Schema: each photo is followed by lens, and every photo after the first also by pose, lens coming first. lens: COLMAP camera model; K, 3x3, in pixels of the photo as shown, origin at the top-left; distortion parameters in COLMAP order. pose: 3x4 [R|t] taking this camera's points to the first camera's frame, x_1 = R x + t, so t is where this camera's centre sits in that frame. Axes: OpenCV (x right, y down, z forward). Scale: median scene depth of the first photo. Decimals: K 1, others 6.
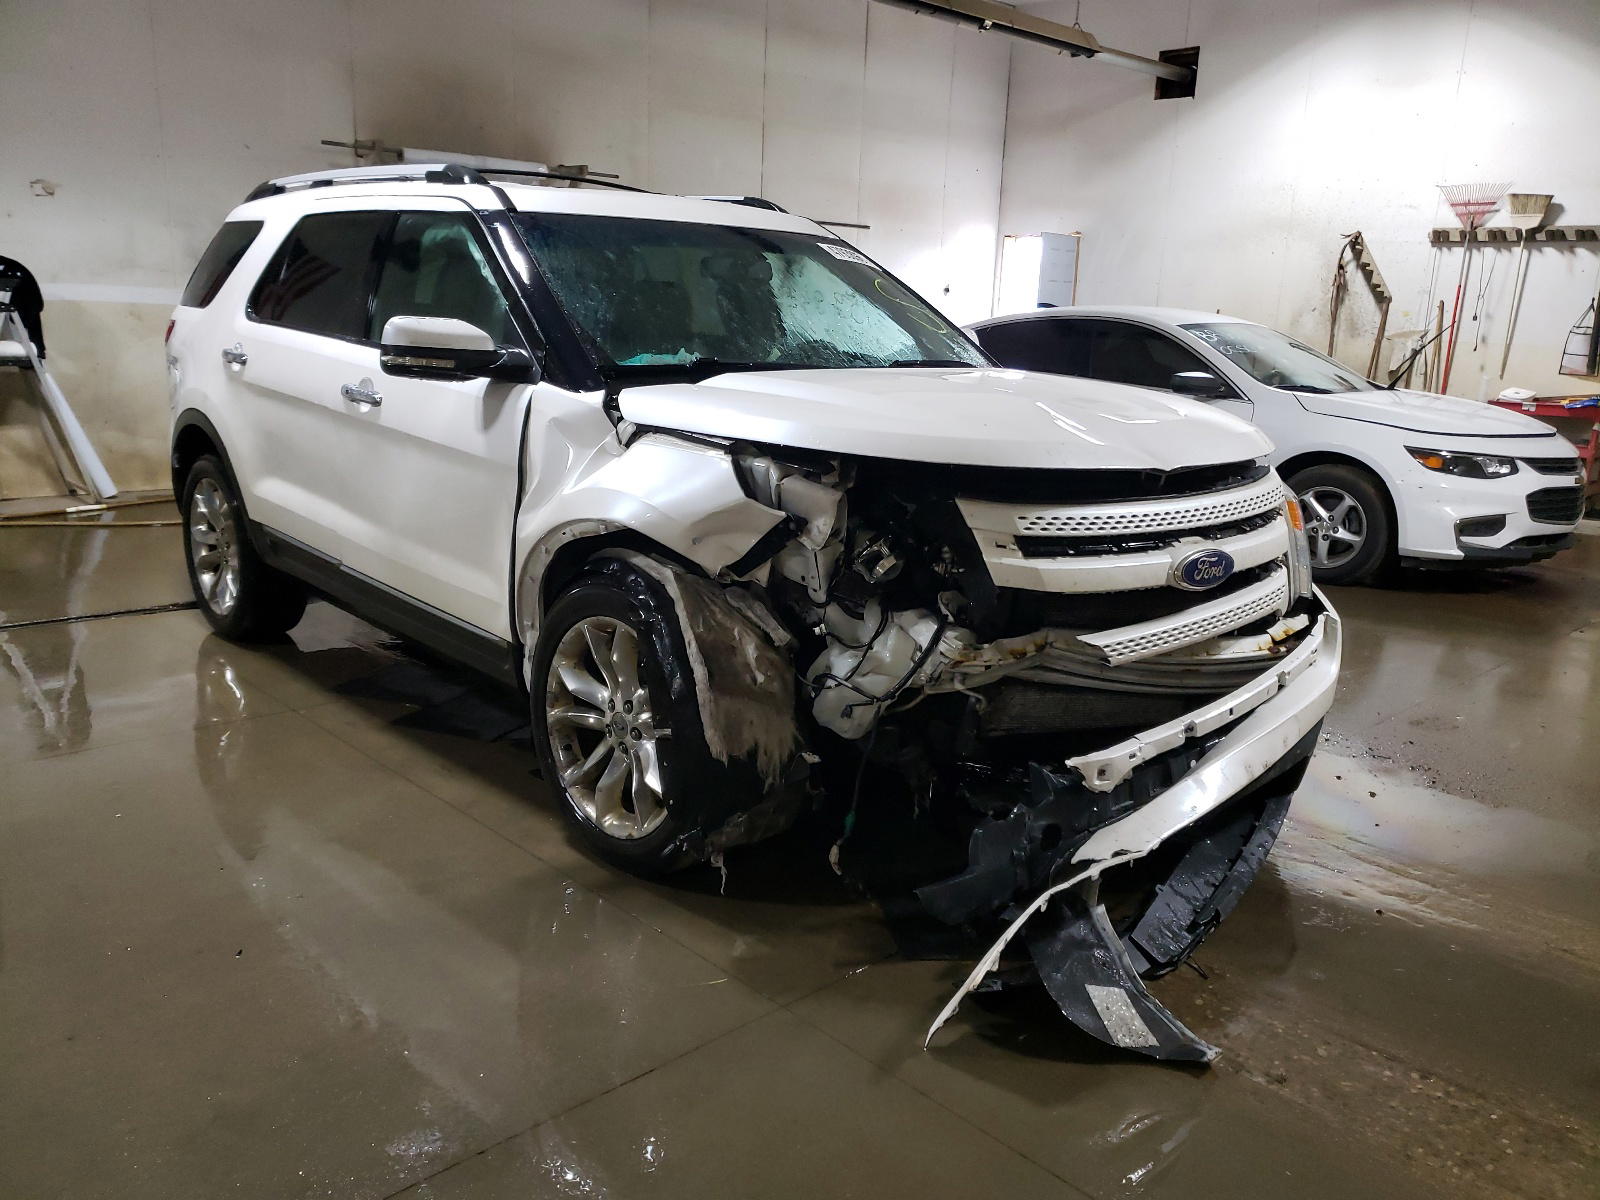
lens RADIAL K [[1294.2, 0, 801.8], [0, 1294.2, 572.8], [0, 0, 1]] dist [0.042503, -0.016036]
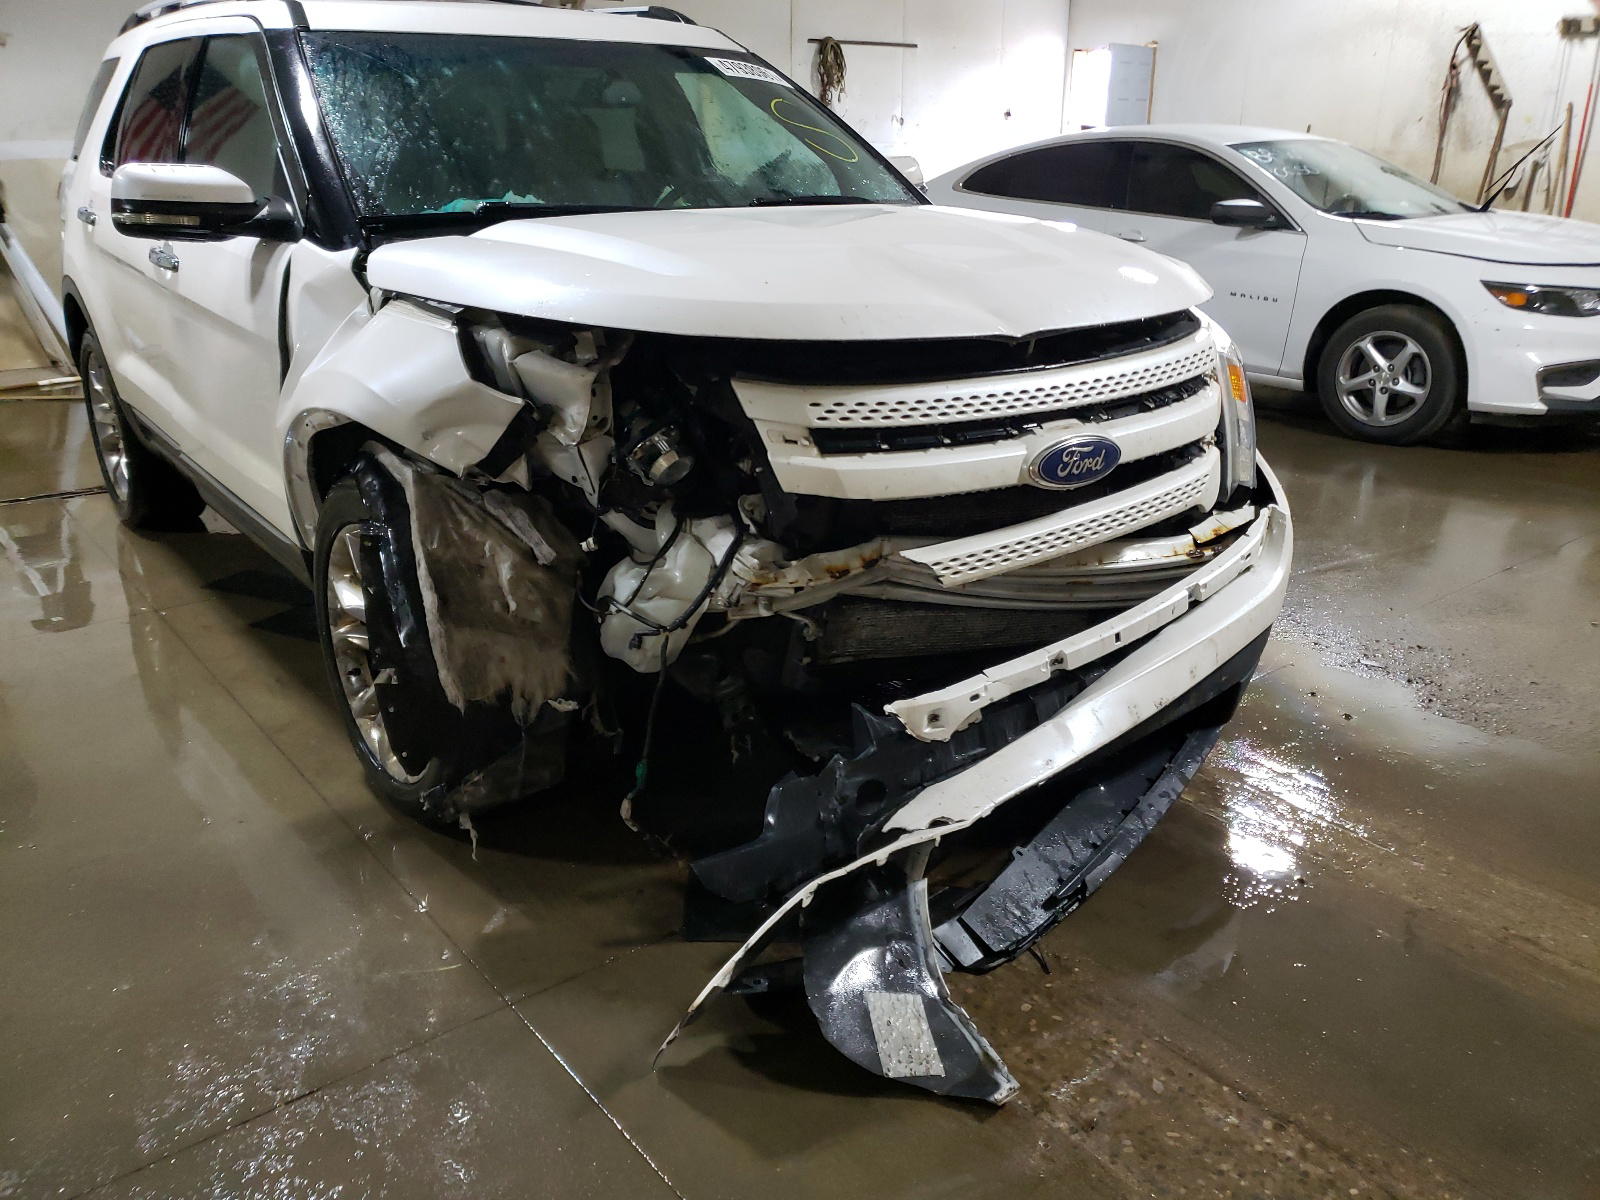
lens RADIAL K [[1294.2, 0, 801.8], [0, 1294.2, 572.8], [0, 0, 1]] dist [0.042503, -0.016036]
pose [[0.995260, -0.004565, -0.097142, 0.218951], [0.015863, 0.993139, 0.115855, -0.029445], [0.095947, -0.116847, 0.988504, 0.198038]]
